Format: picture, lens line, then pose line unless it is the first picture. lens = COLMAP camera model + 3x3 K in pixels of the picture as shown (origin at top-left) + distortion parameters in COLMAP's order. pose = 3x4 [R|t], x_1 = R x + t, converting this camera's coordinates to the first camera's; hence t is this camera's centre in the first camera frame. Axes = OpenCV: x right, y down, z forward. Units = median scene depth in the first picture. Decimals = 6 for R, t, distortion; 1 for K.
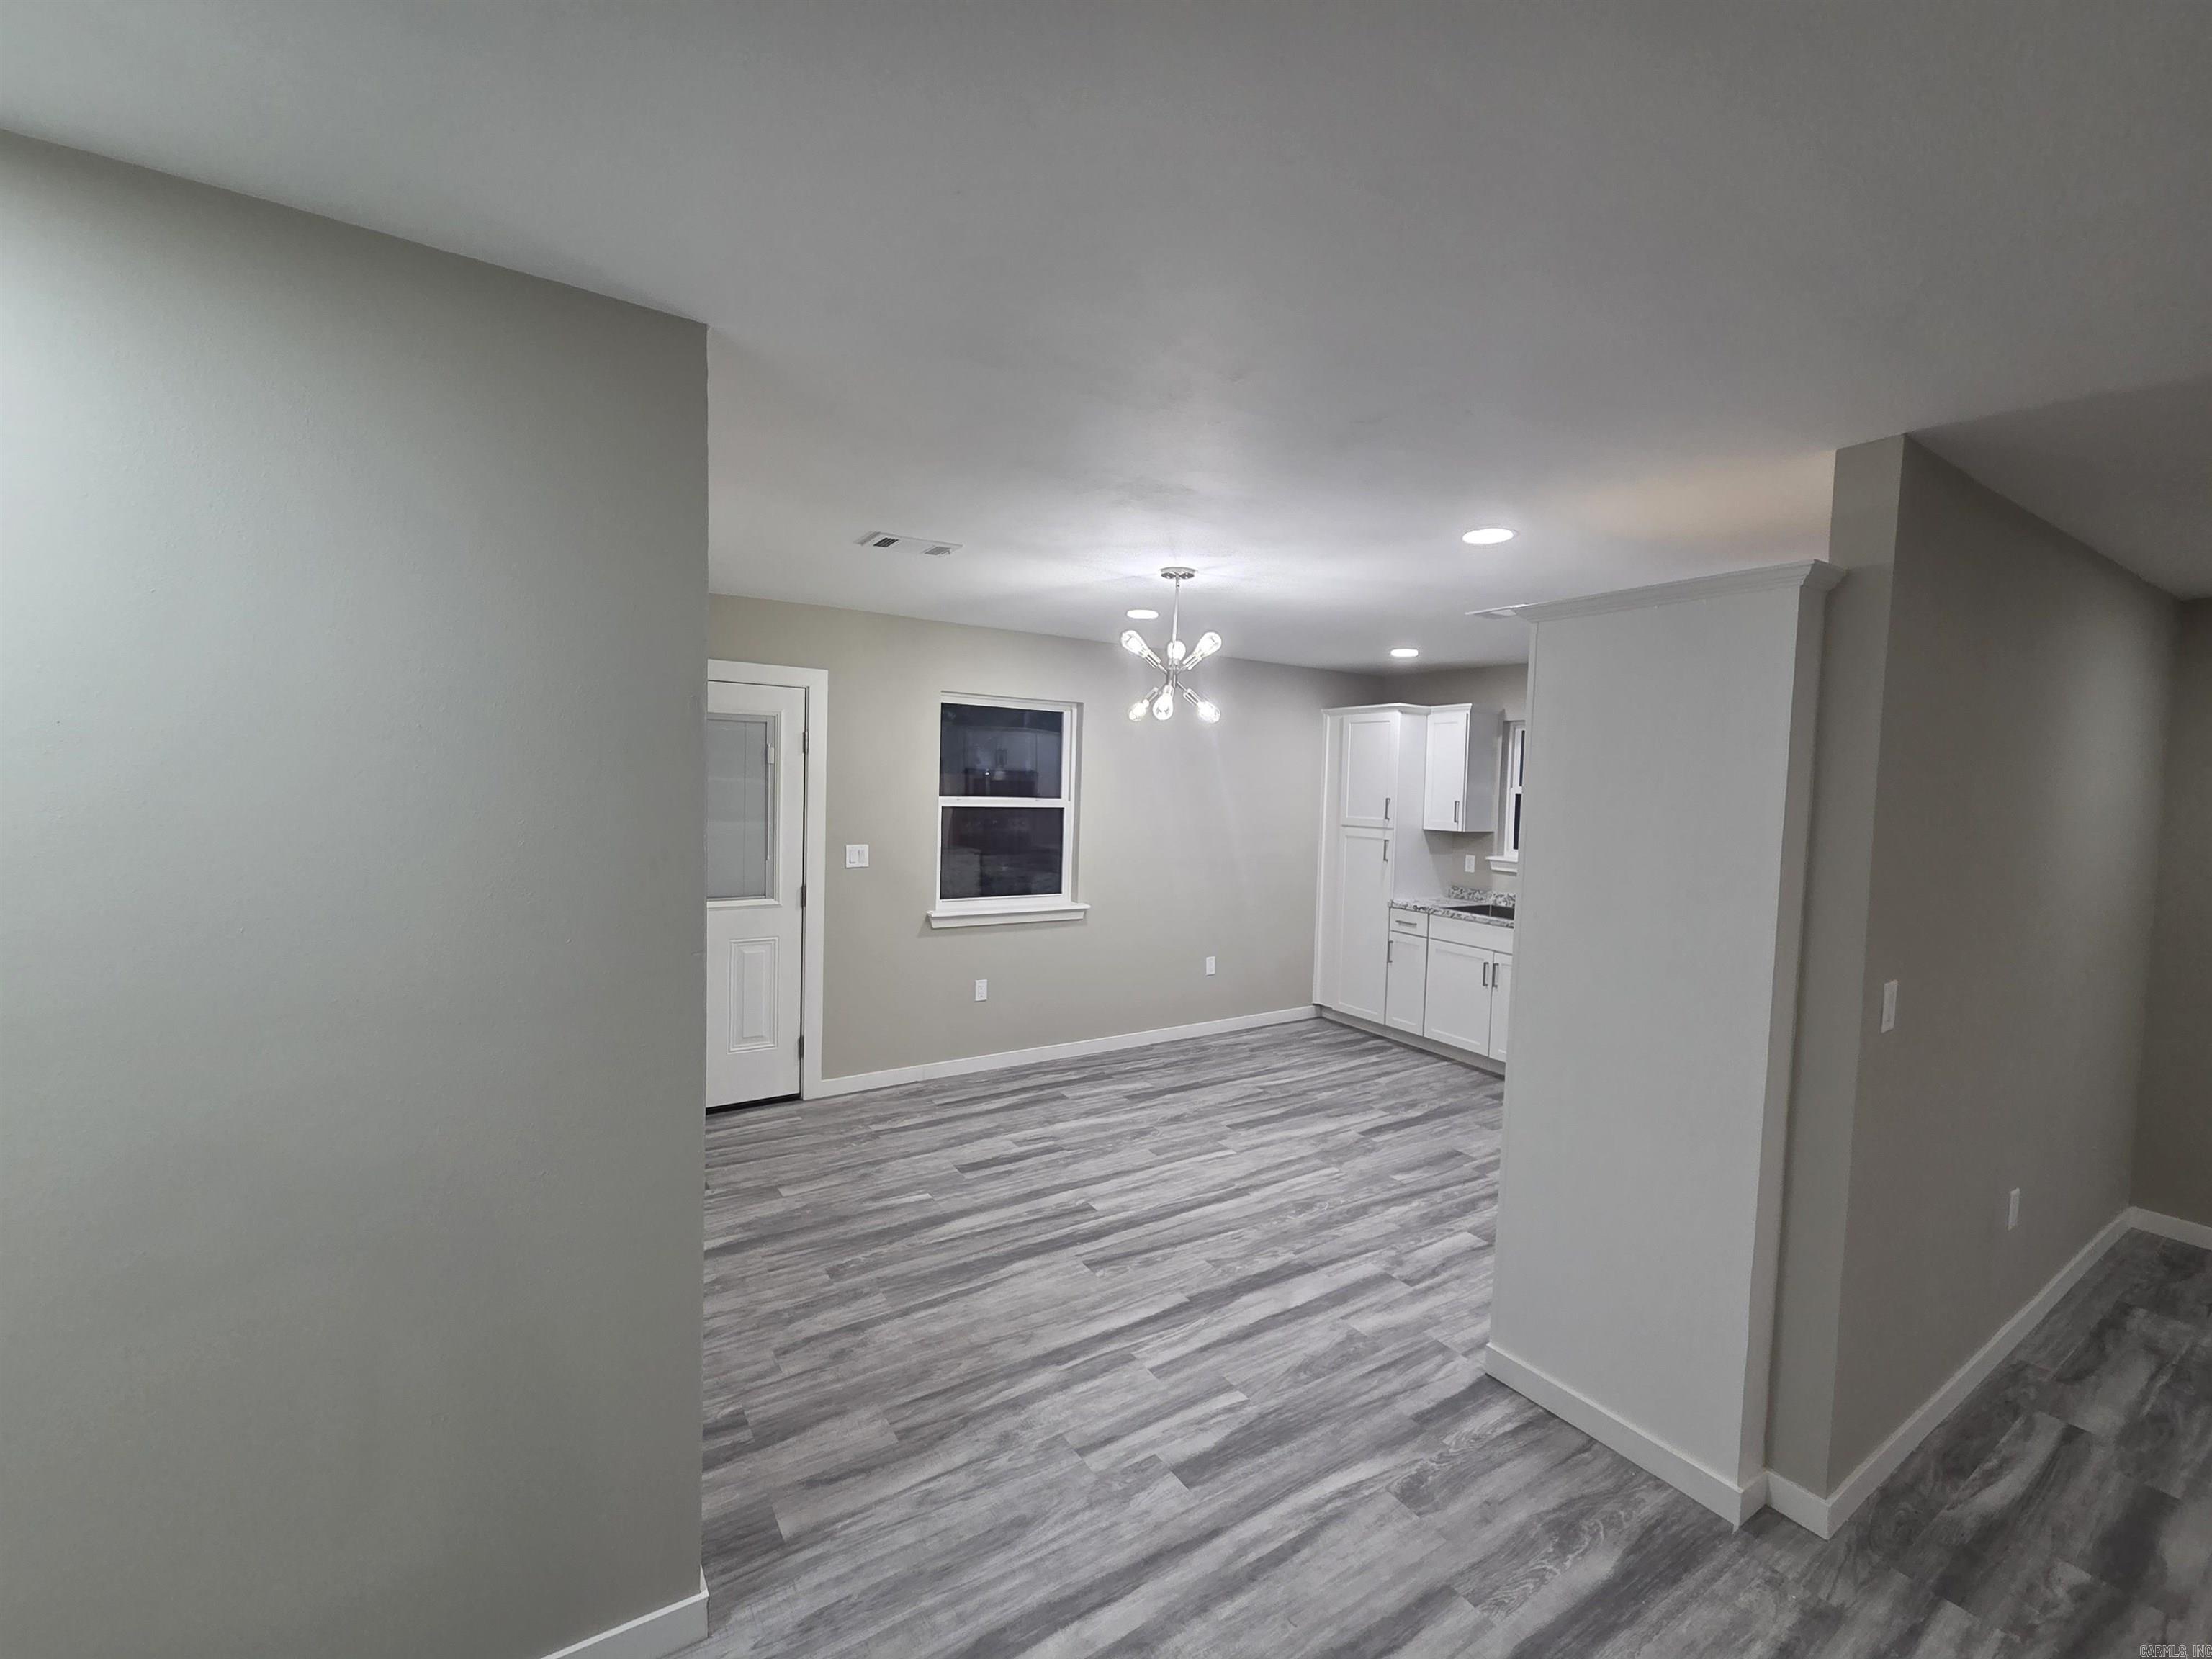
lens RADIAL K [[906.7, 0, 1103.8], [0, 906.7, 823.5], [0, 0, 1]] dist [0.003278, -0.000751]
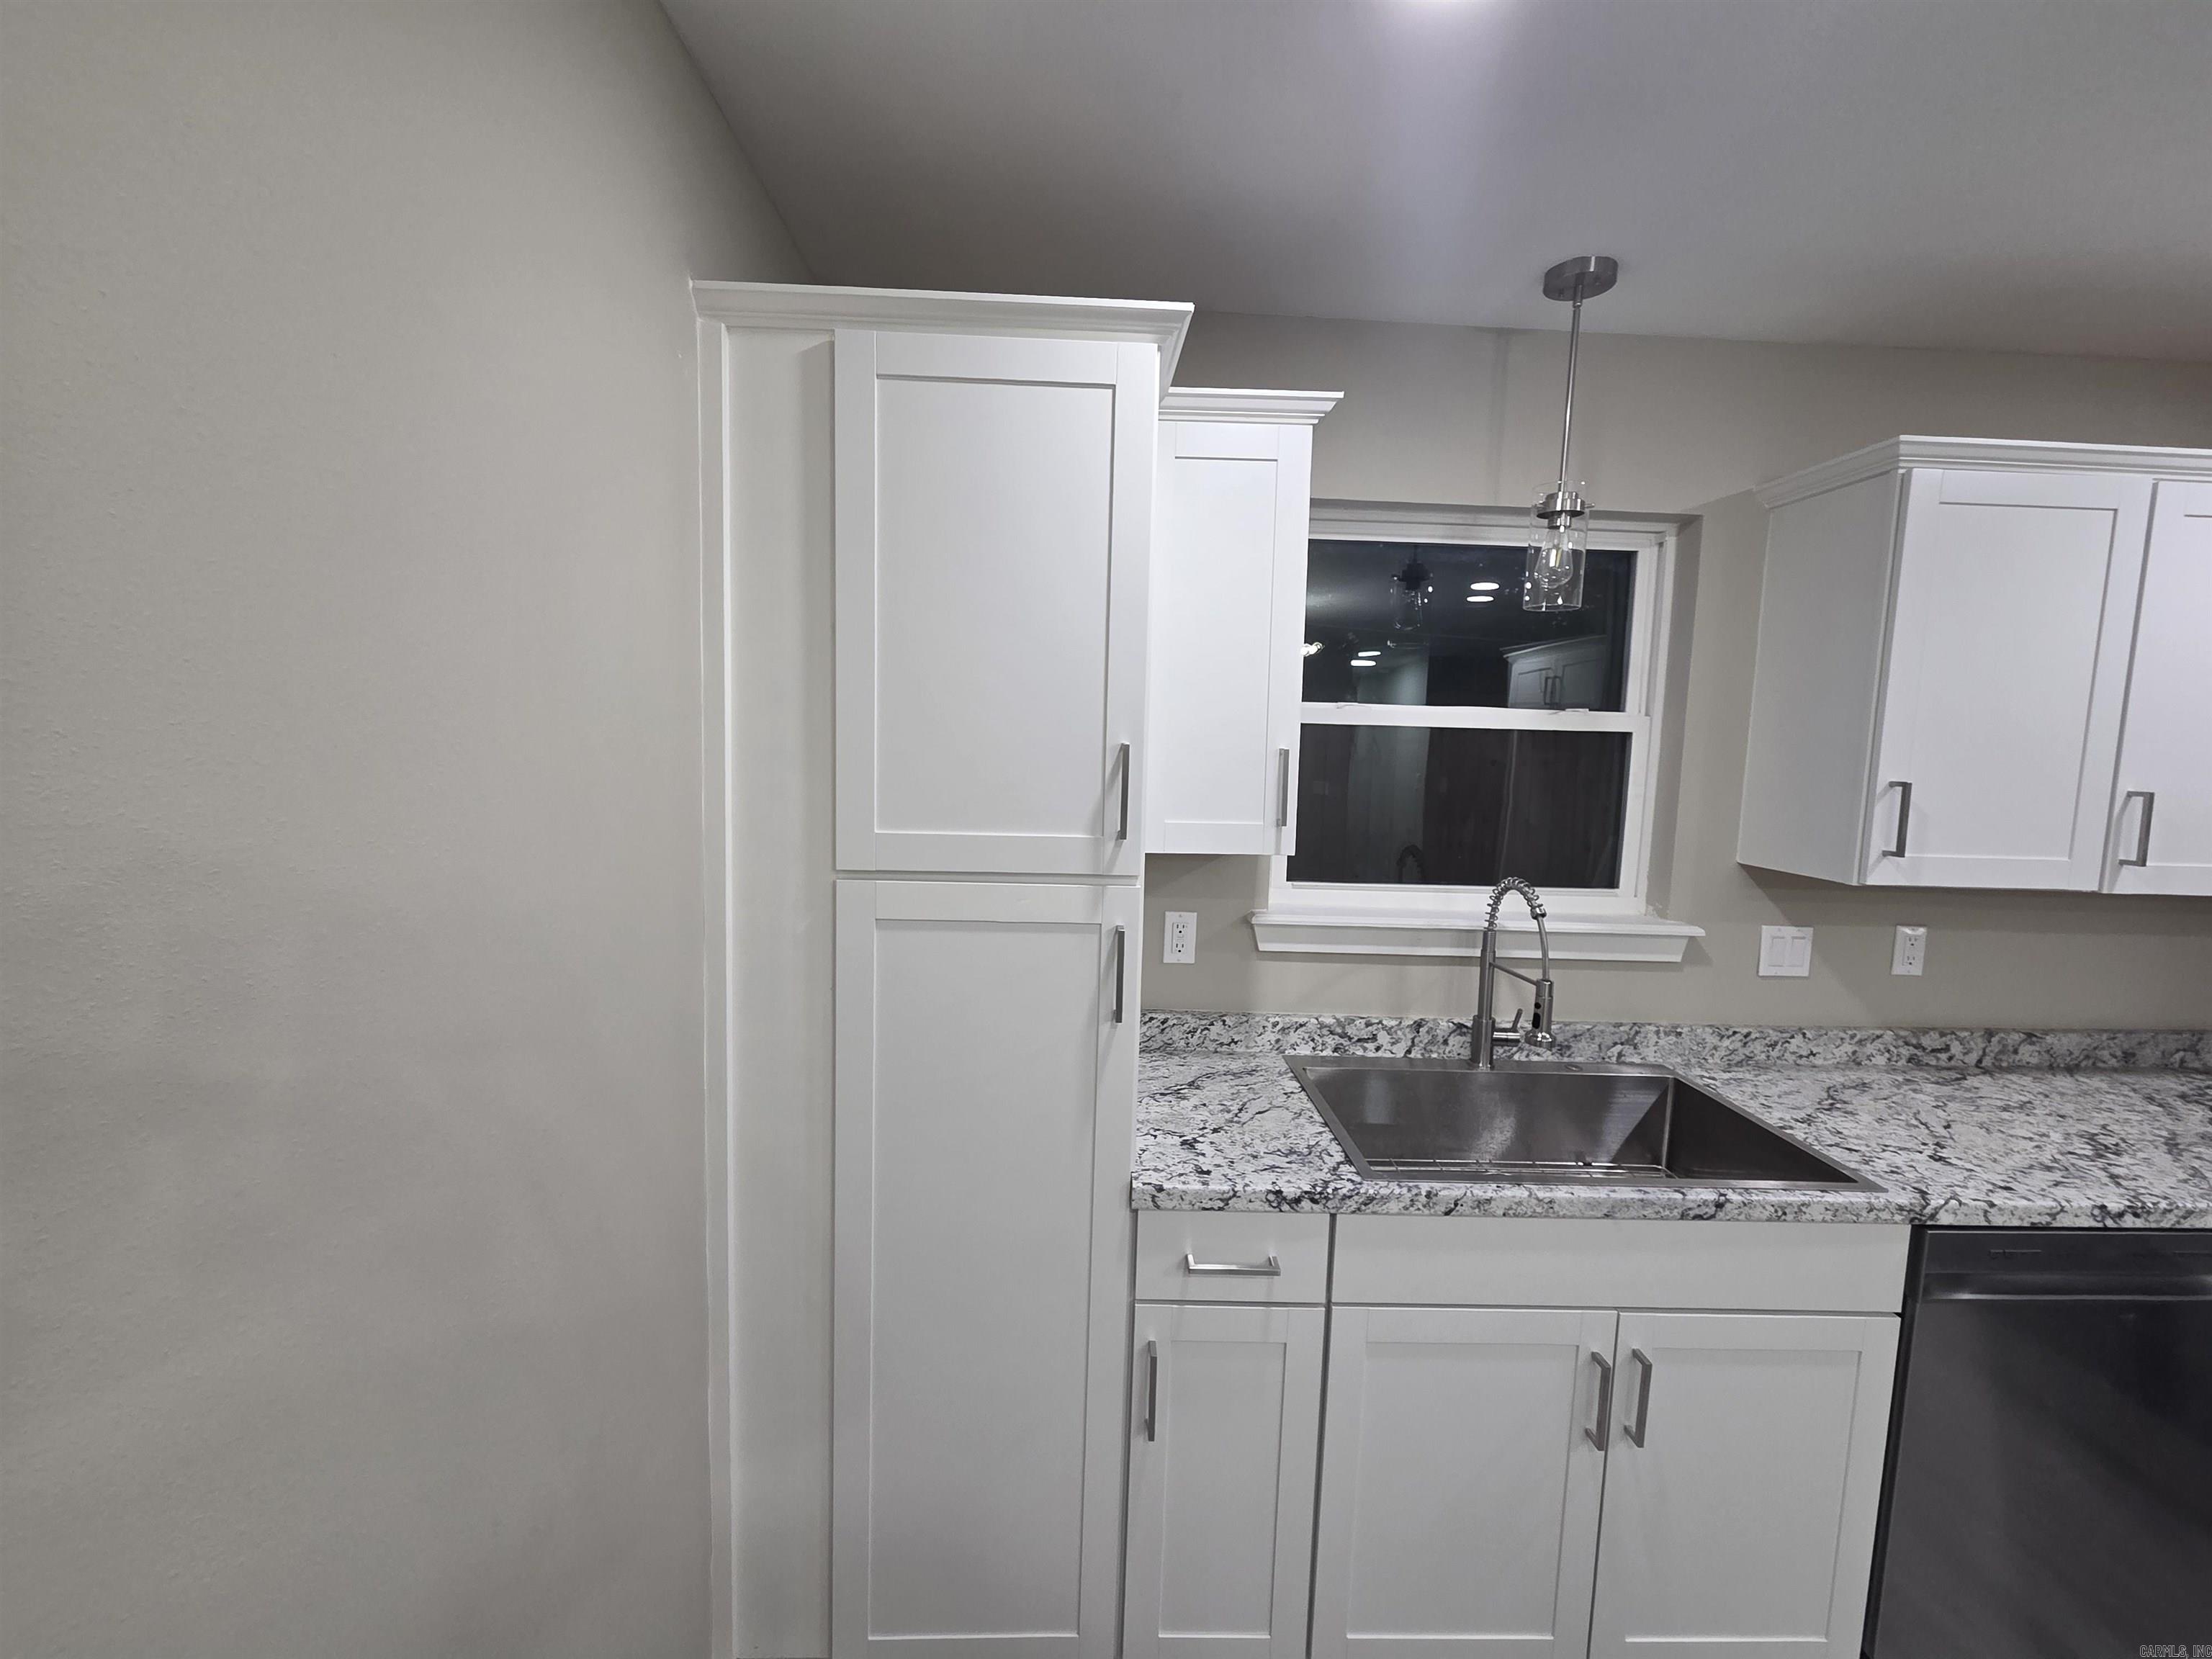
lens RADIAL K [[906.7, 0, 1097.1], [0, 906.7, 828.0], [0, 0, 1]] dist [0.003278, -0.000751]
pose [[0.515167, -0.100226, 0.851209, 0.201749], [0.026455, 0.994526, 0.101089, -0.050595], [-0.856681, -0.029559, 0.514999, 1.515820]]
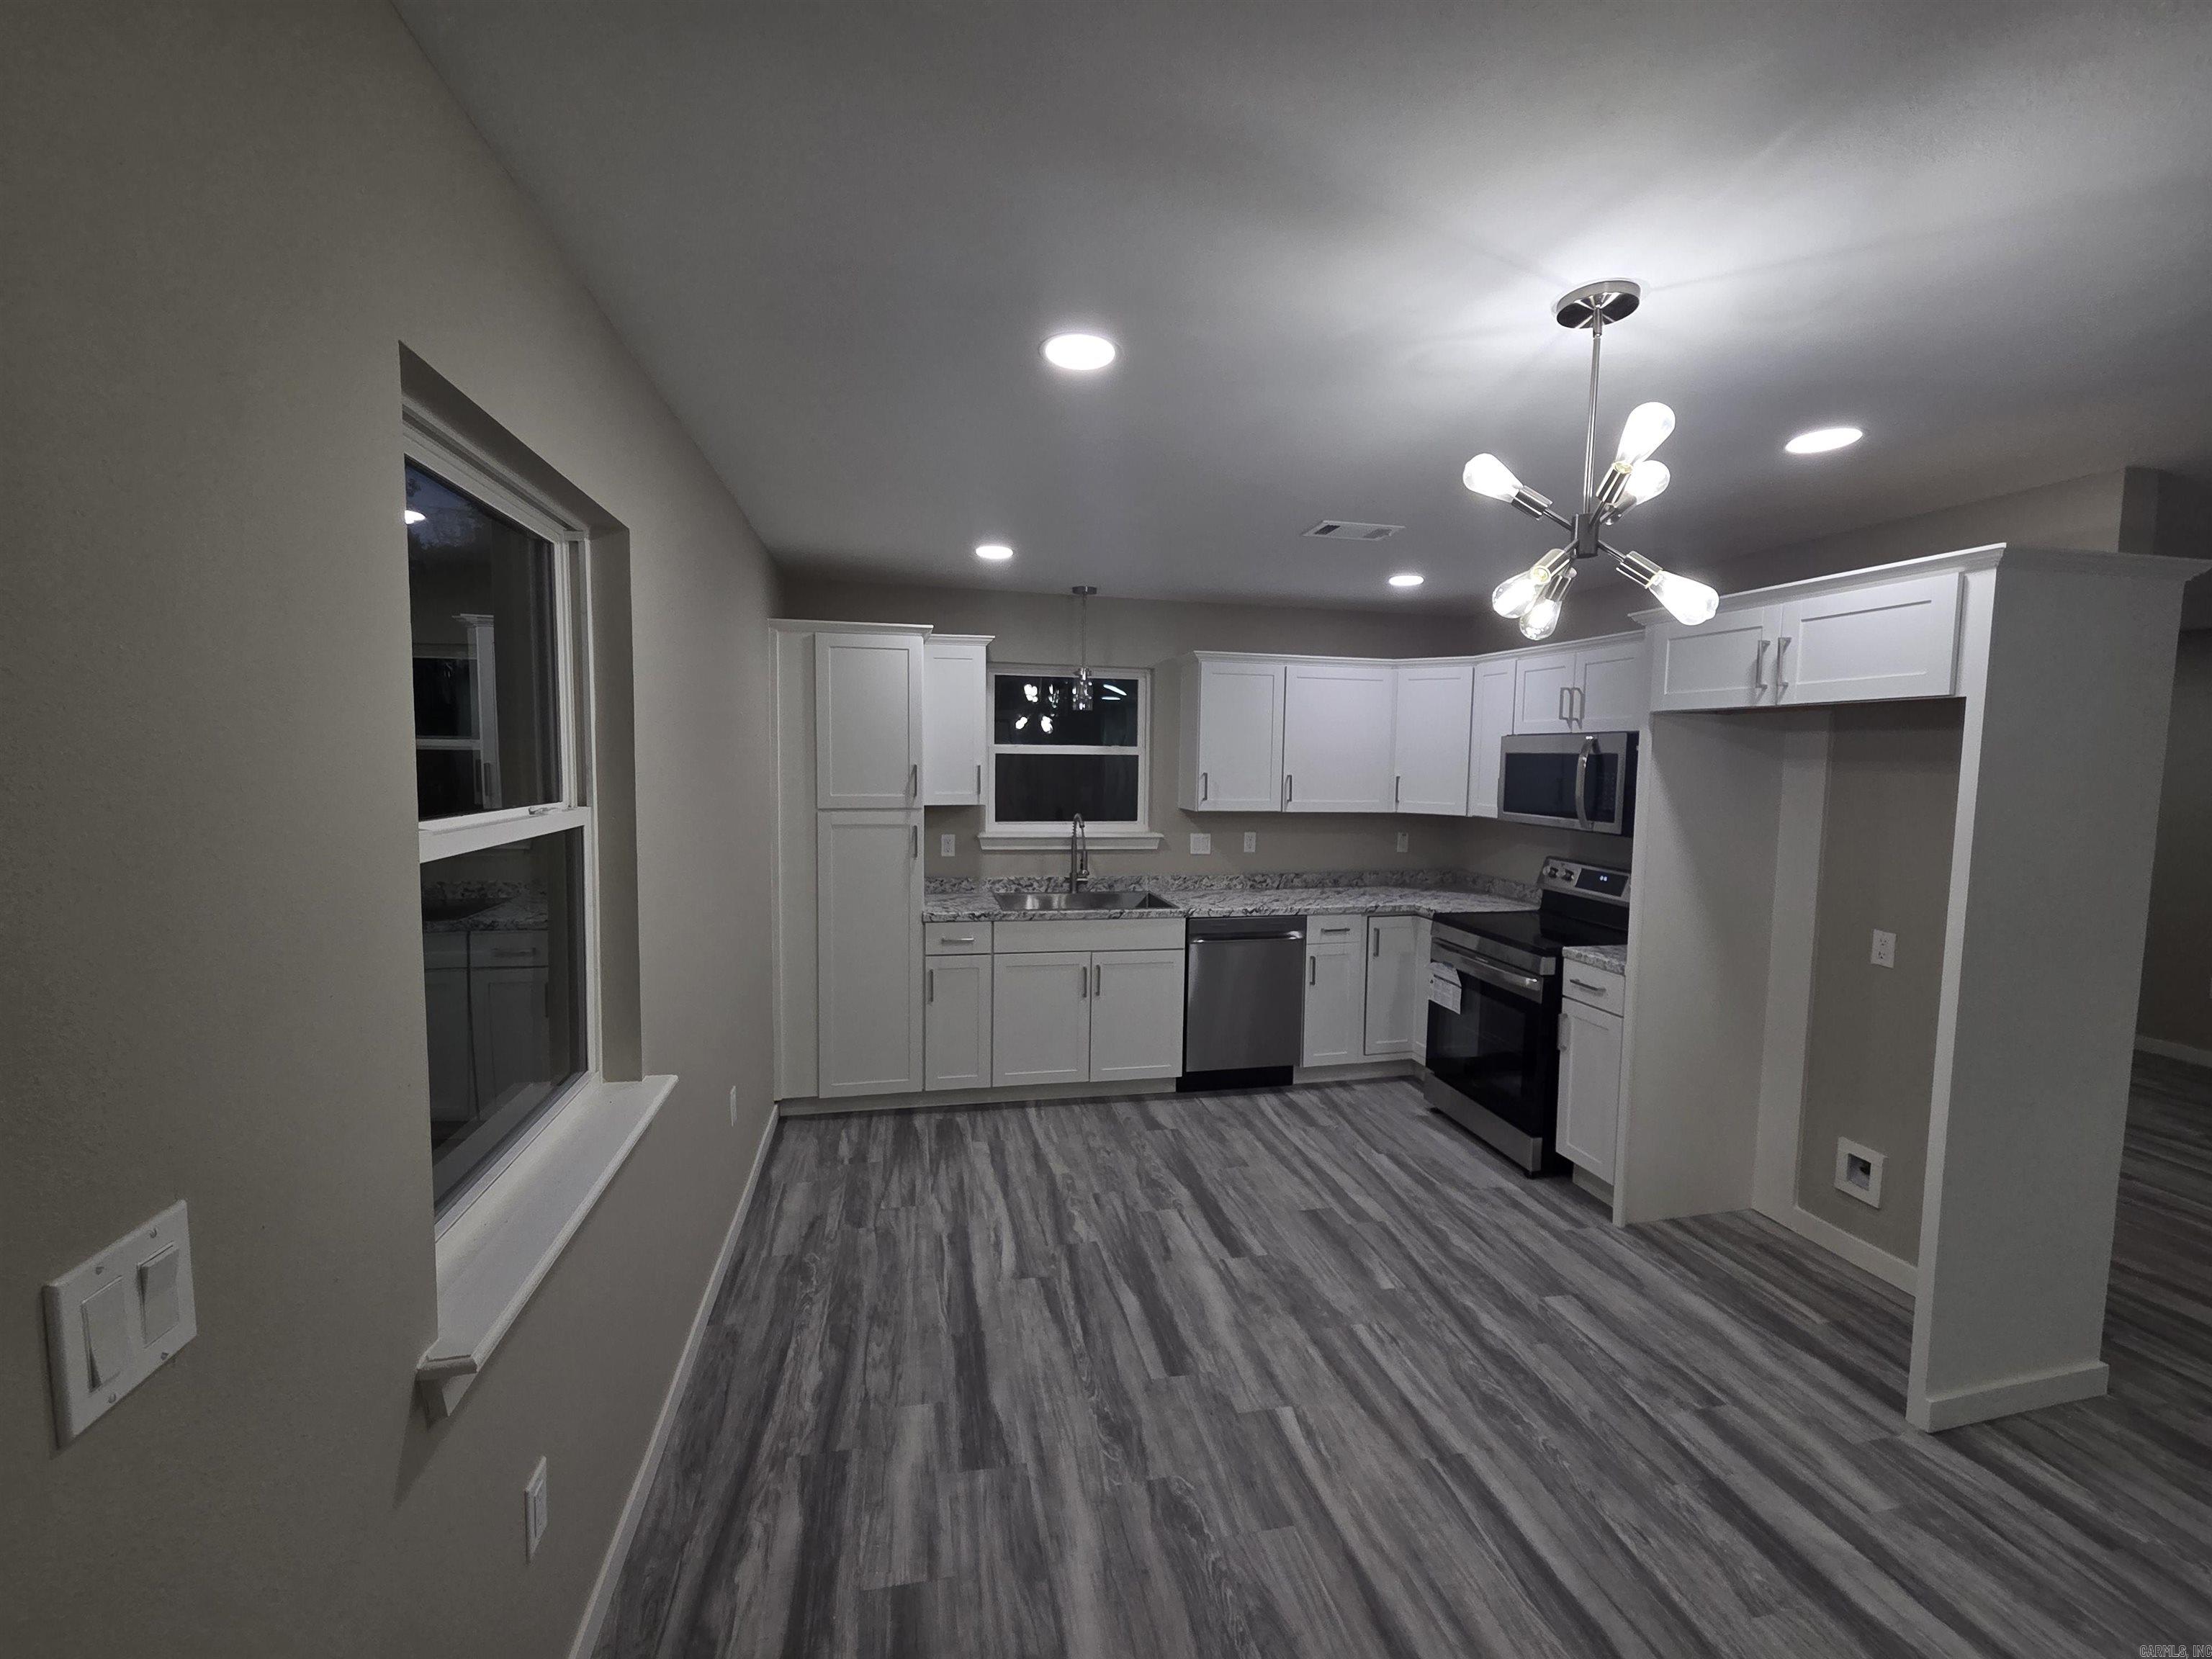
lens RADIAL K [[906.7, 0, 1097.3], [0, 906.7, 816.7], [0, 0, 1]] dist [0.003278, -0.000751]
pose [[0.349856, -0.089561, 0.932513, -0.465669], [0.039882, 0.995941, 0.080691, -0.064673], [-0.935954, 0.008960, 0.352008, 1.080921]]
